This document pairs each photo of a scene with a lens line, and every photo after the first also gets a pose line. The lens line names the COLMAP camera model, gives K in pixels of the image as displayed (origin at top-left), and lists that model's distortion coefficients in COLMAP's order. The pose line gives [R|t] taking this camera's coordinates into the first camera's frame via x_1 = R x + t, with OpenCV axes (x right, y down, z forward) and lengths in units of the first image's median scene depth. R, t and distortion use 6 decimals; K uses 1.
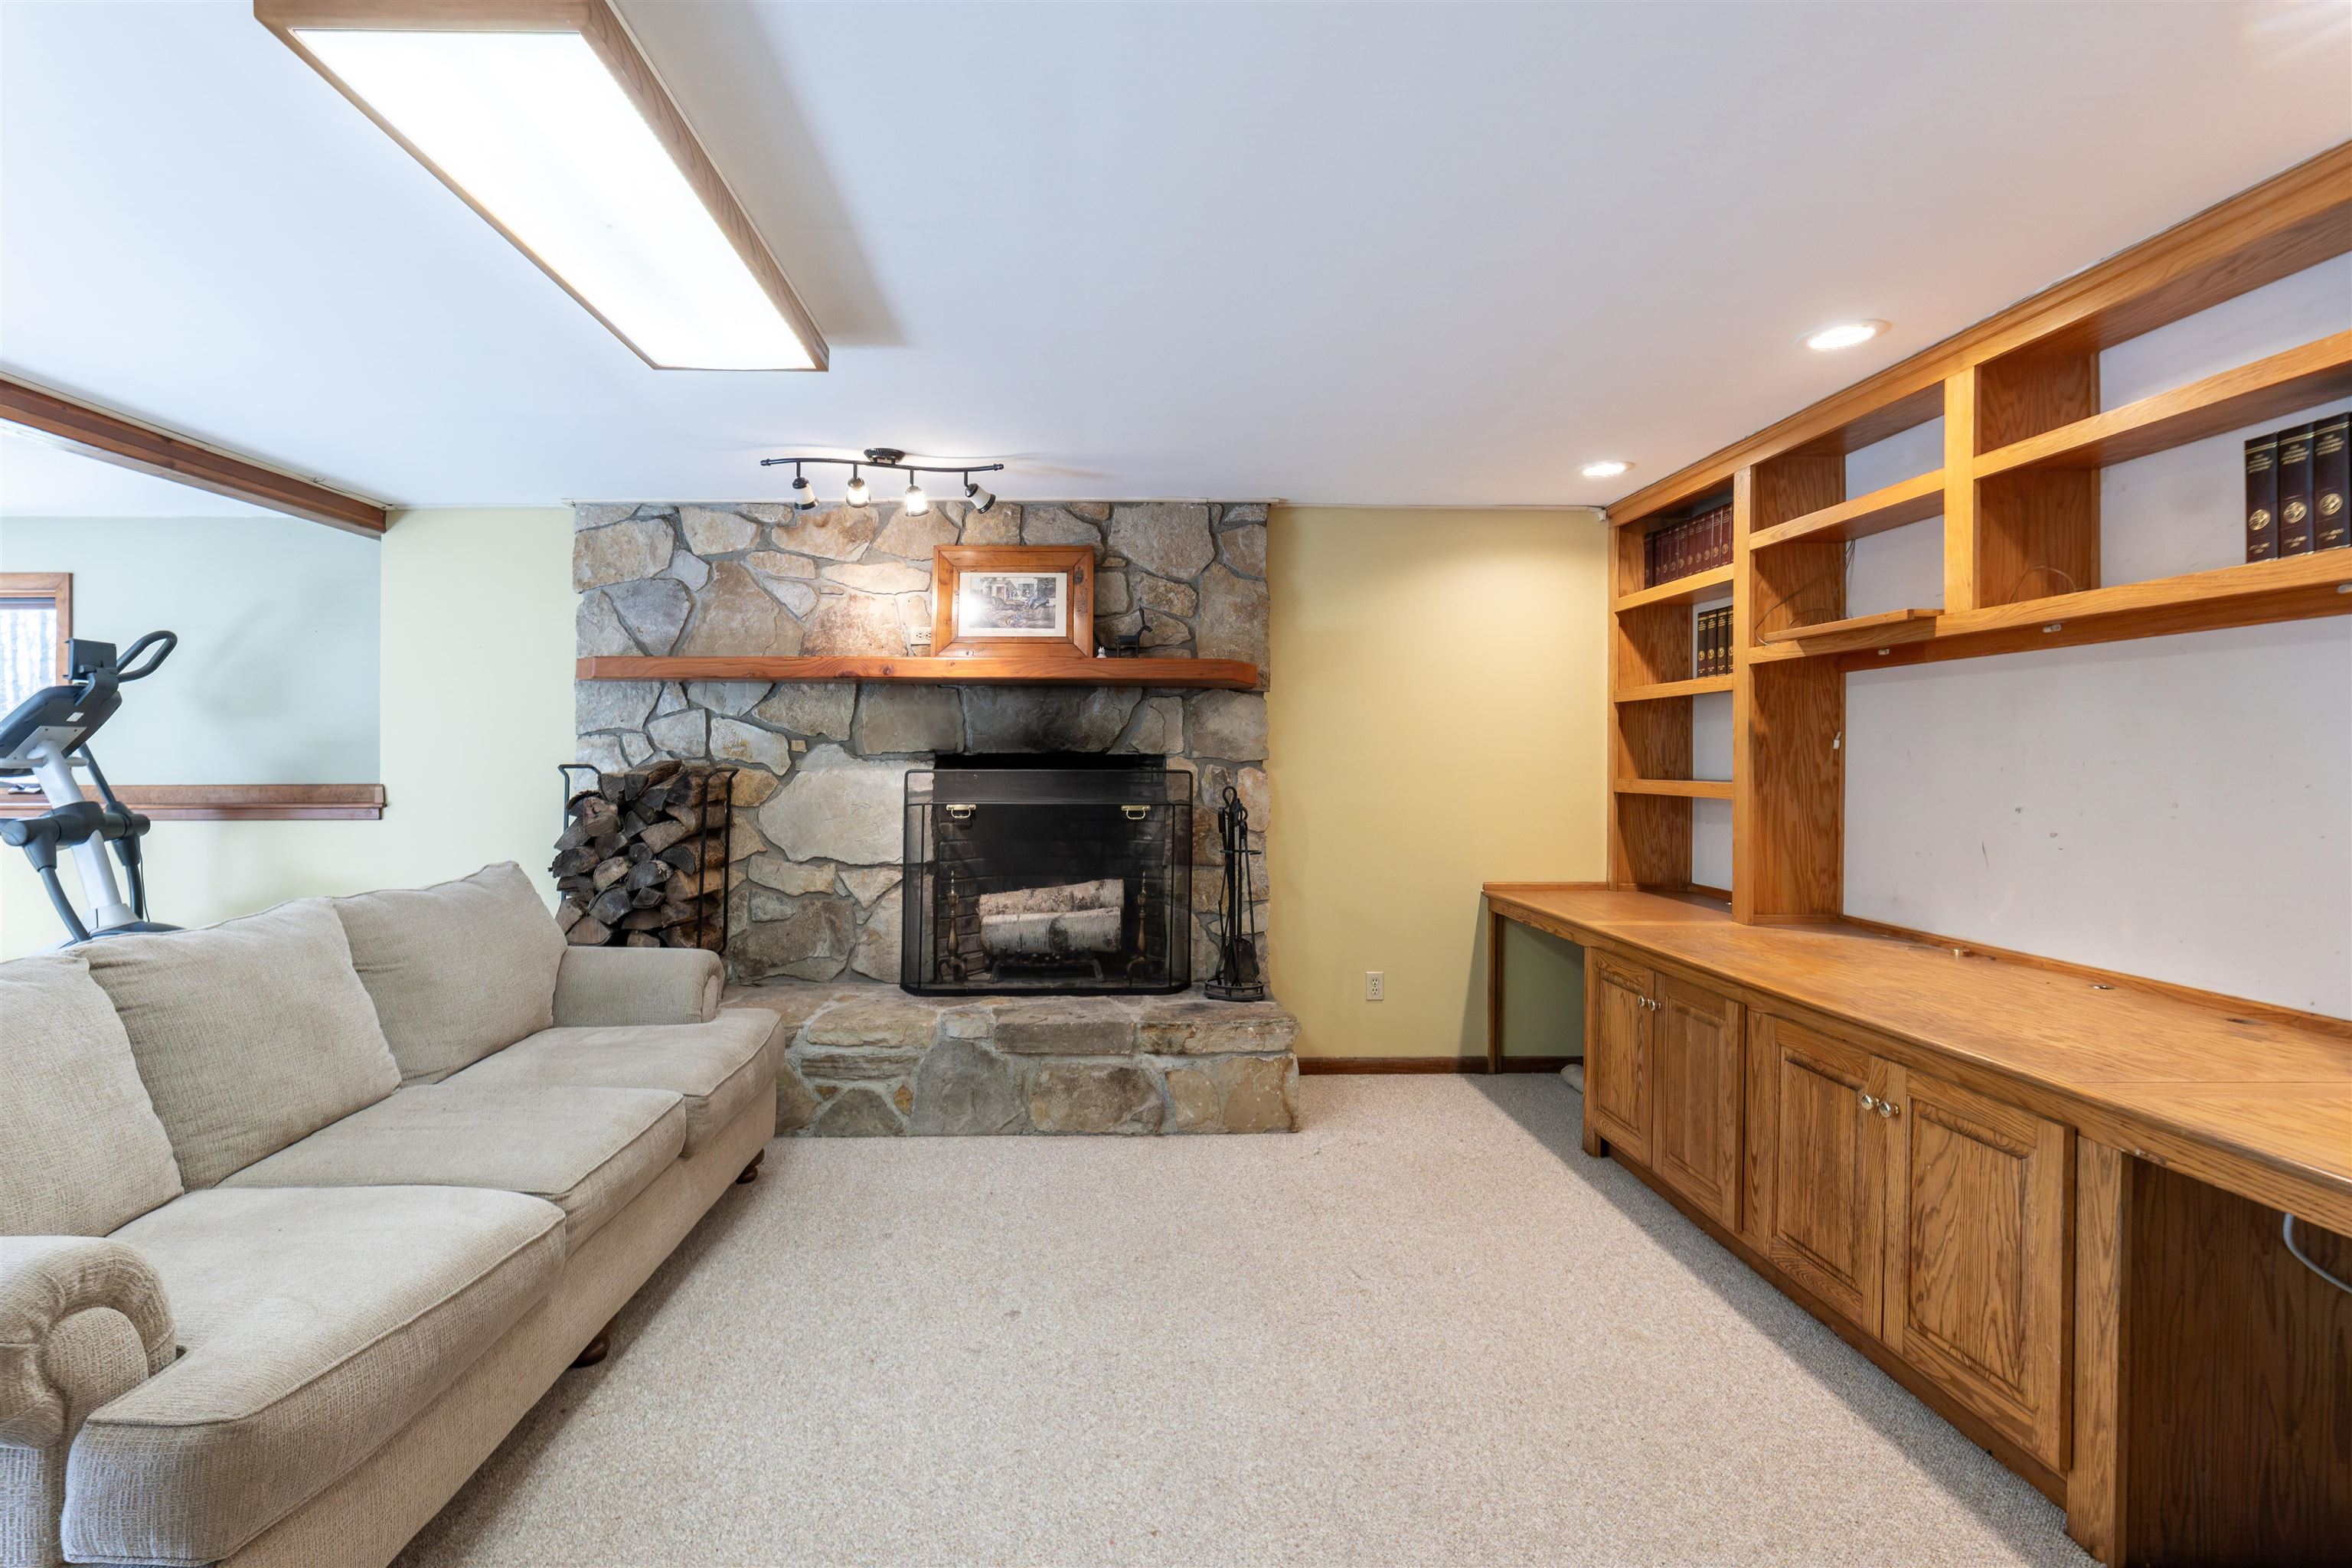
lens RADIAL K [[1002.3, 0, 1119.2], [0, 1002.3, 796.0], [0, 0, 1]] dist [-0.001050, -0.000055]
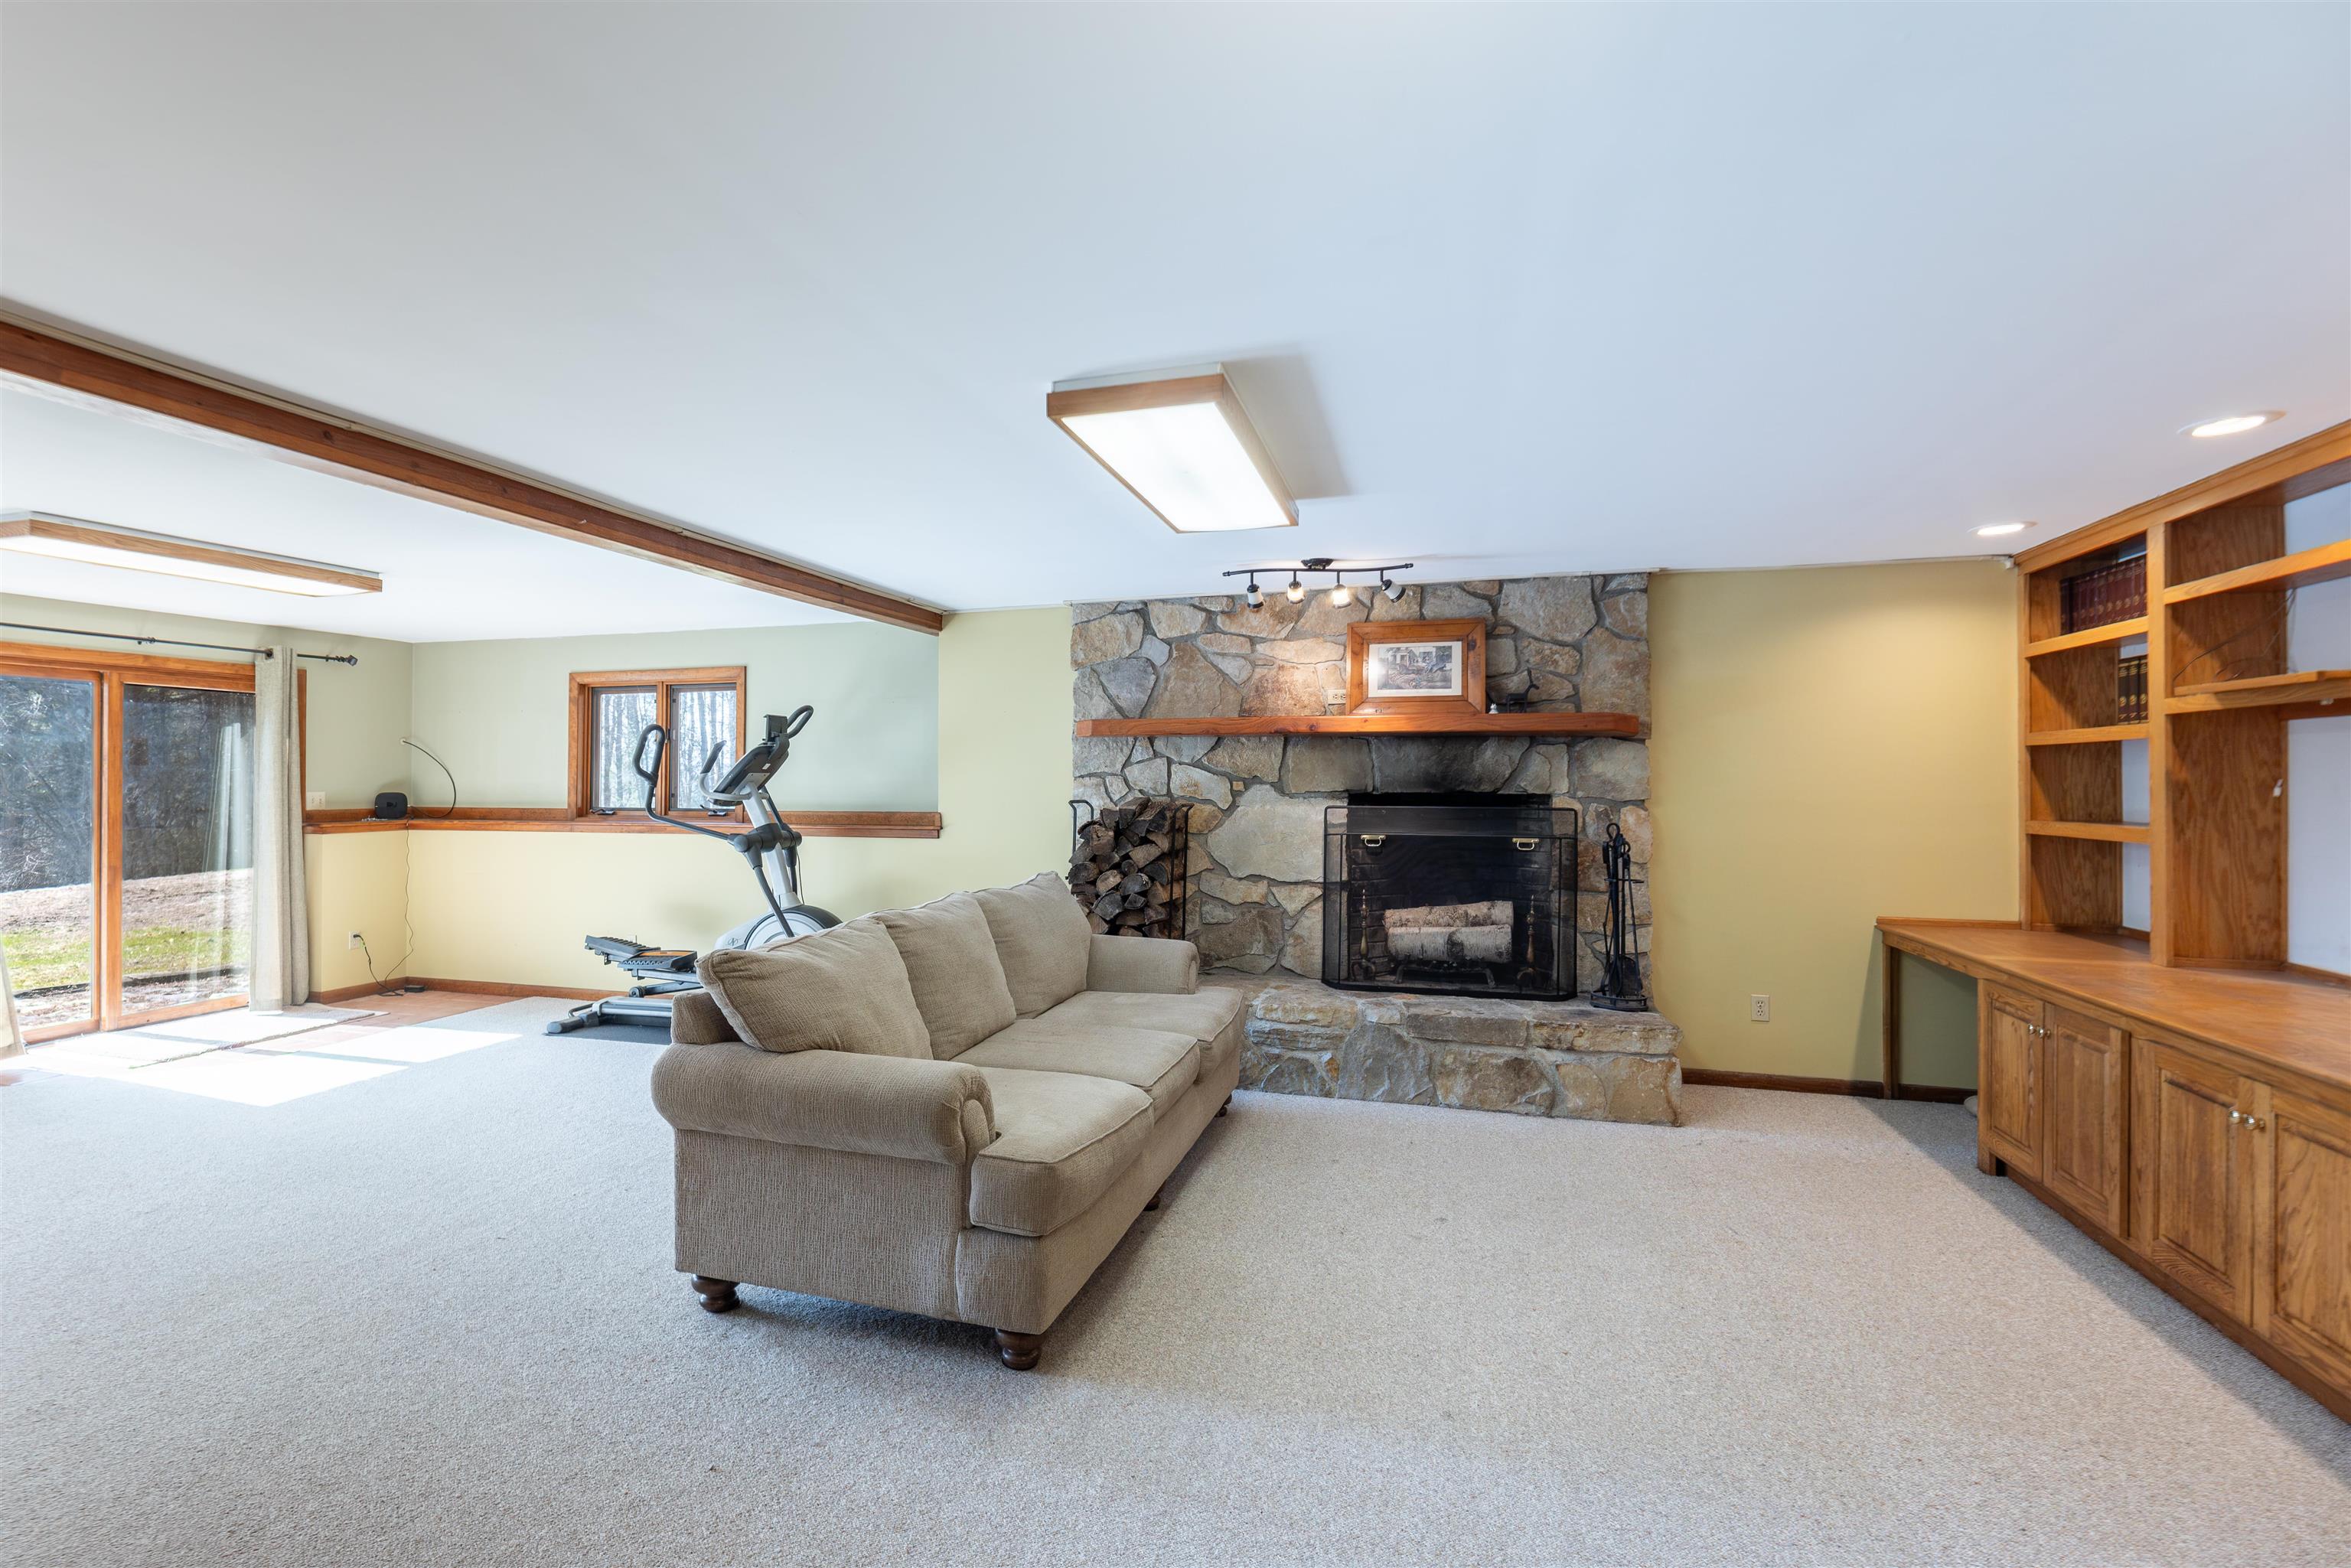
lens RADIAL K [[950.4, 0, 1166.0], [0, 950.4, 786.7], [0, 0, 1]] dist [0.000314, -0.000057]
pose [[0.948050, -0.000562, -0.318122, -0.032444], [-0.010475, 0.999401, -0.032984, -0.011382], [0.317950, 0.034603, 0.947476, -0.218963]]
